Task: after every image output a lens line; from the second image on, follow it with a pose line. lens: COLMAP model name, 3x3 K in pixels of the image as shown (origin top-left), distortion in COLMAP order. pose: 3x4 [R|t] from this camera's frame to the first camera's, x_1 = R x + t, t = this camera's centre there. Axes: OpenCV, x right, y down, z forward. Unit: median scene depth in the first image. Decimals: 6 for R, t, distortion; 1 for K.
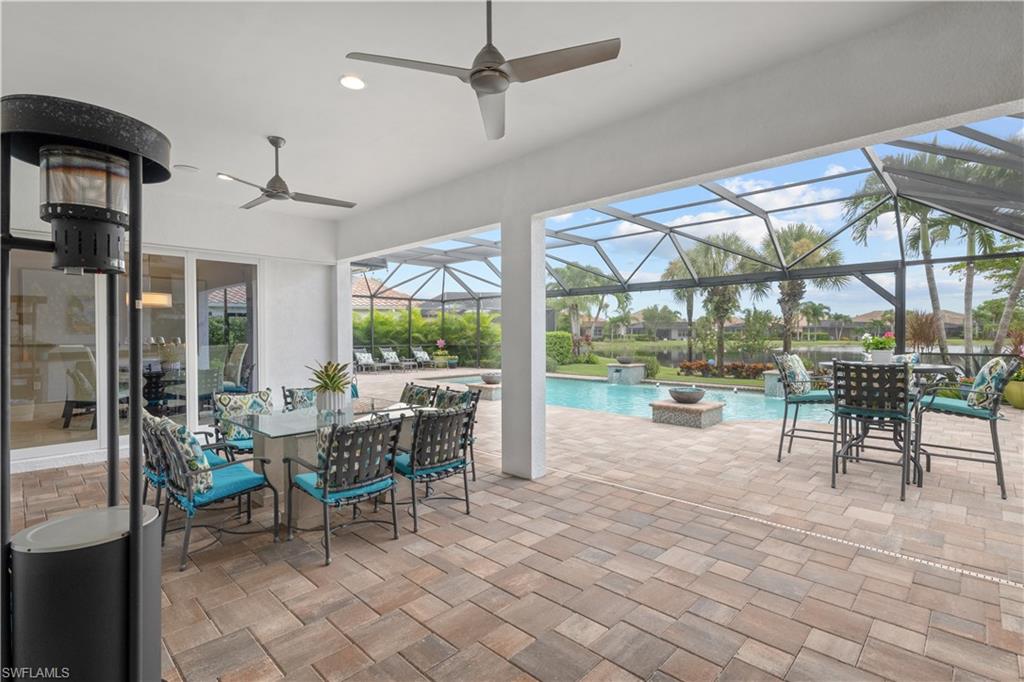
lens RADIAL K [[480.2, 0, 512.2], [0, 480.2, 338.0], [0, 0, 1]] dist [0.005870, -0.000919]
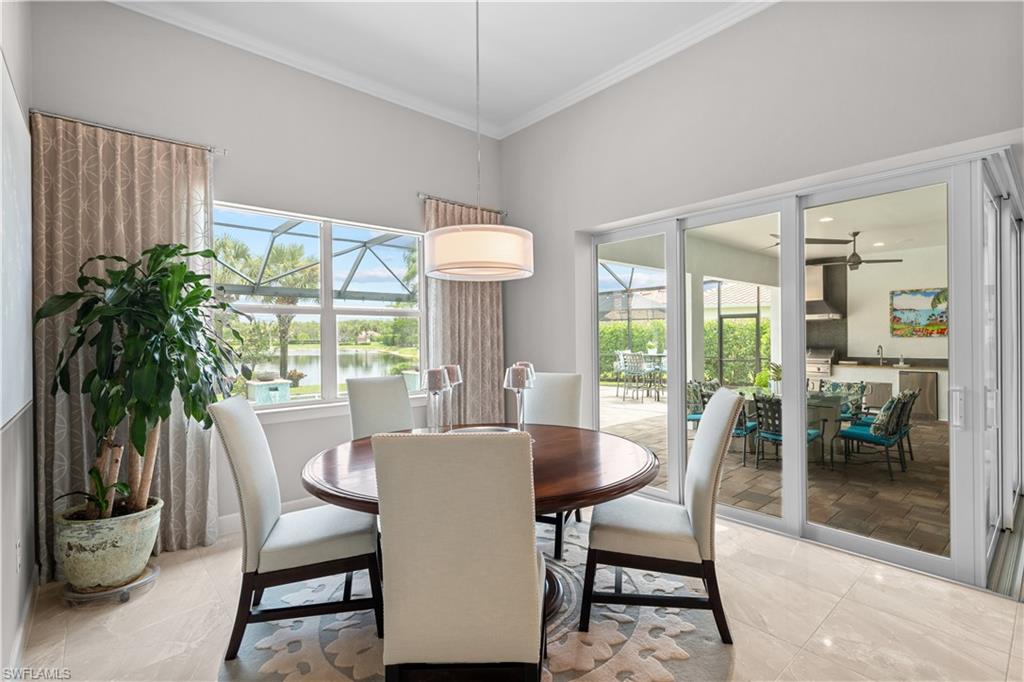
lens RADIAL K [[480.2, 0, 516.7], [0, 480.2, 336.4], [0, 0, 1]] dist [0.005870, -0.000919]
pose [[0.065082, 0.005233, 0.997866, -0.405030], [0.017314, 0.999830, -0.006373, -0.007385], [-0.997730, 0.017692, 0.064981, 0.364216]]
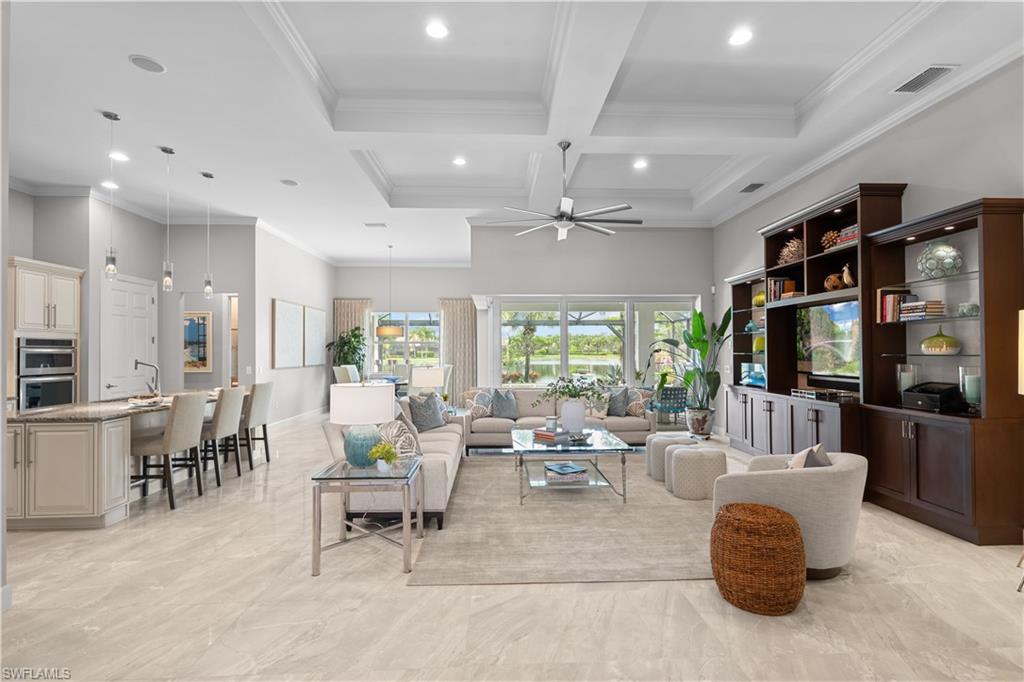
lens RADIAL K [[480.2, 0, 514.6], [0, 480.2, 346.0], [0, 0, 1]] dist [0.005870, -0.000919]
pose [[0.679771, 0.008393, 0.733376, -0.557871], [0.006497, 0.999826, -0.017465, -0.005097], [-0.733396, 0.016637, 0.679598, -0.050407]]
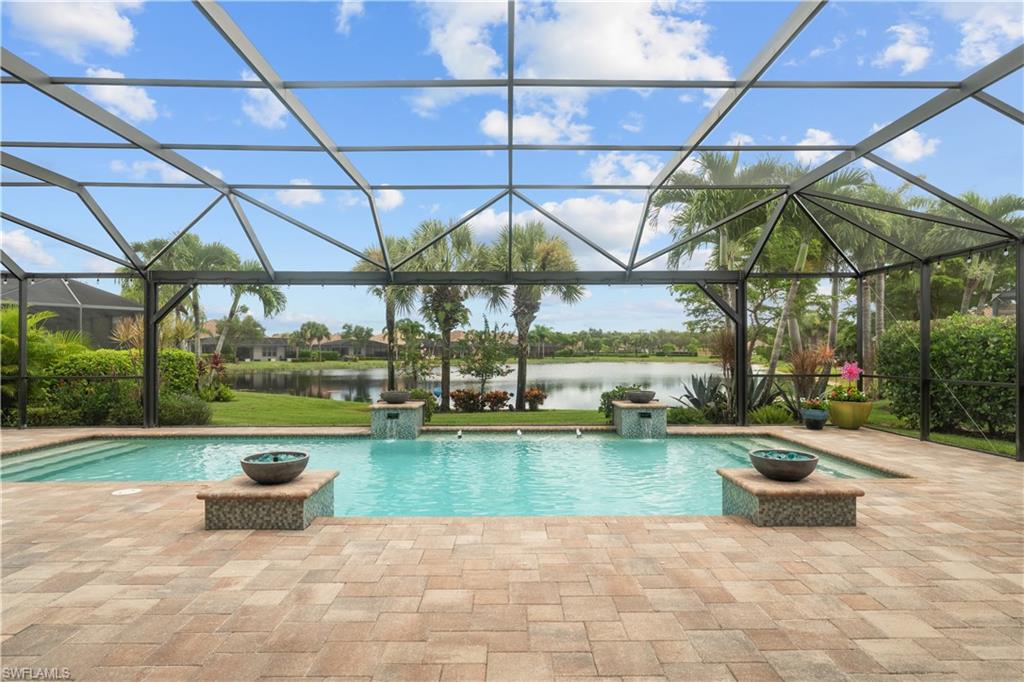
lens RADIAL K [[572.0, 0, 513.5], [0, 572.0, 350.8], [0, 0, 1]] dist [0.005291, 0.000840]
pose [[0.704843, 0.003316, 0.709356, -0.120038], [0.005159, 0.999939, -0.009801, -0.002819], [-0.709345, 0.010568, 0.704783, 0.279150]]
